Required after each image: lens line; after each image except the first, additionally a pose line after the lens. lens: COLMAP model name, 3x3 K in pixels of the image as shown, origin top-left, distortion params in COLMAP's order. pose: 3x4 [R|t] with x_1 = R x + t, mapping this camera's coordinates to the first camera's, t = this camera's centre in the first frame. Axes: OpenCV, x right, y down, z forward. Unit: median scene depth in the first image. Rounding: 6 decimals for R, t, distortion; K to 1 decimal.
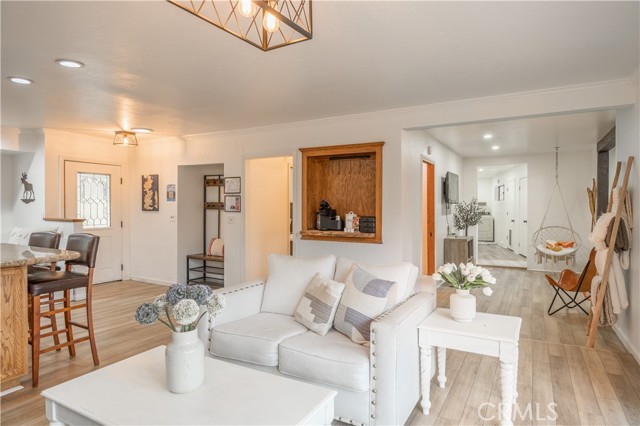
lens RADIAL K [[380.0, 0, 323.1], [0, 380.0, 206.3], [0, 0, 1]] dist [-0.002366, 0.001693]
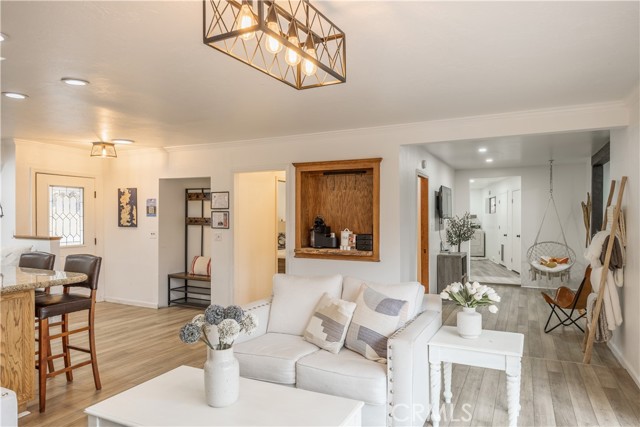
lens RADIAL K [[421.5, 0, 318.3], [0, 421.5, 215.4], [0, 0, 1]] dist [0.007668, -0.000644]
pose [[0.998594, 0.000553, 0.053005, -0.056278], [-0.000333, 0.999991, -0.004173, -0.015451], [-0.053007, 0.004150, 0.998586, -0.072893]]
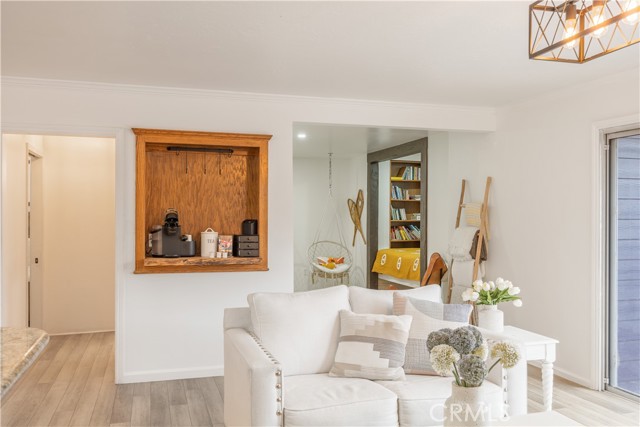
lens RADIAL K [[550.8, 0, 323.7], [0, 550.8, 216.0], [0, 0, 1]] dist [-0.003277, -0.006872]
pose [[0.695545, 0.003748, 0.718473, -0.509641], [-0.004426, 0.999990, -0.000931, -0.008611], [-0.718469, -0.002532, 0.695555, 0.151085]]
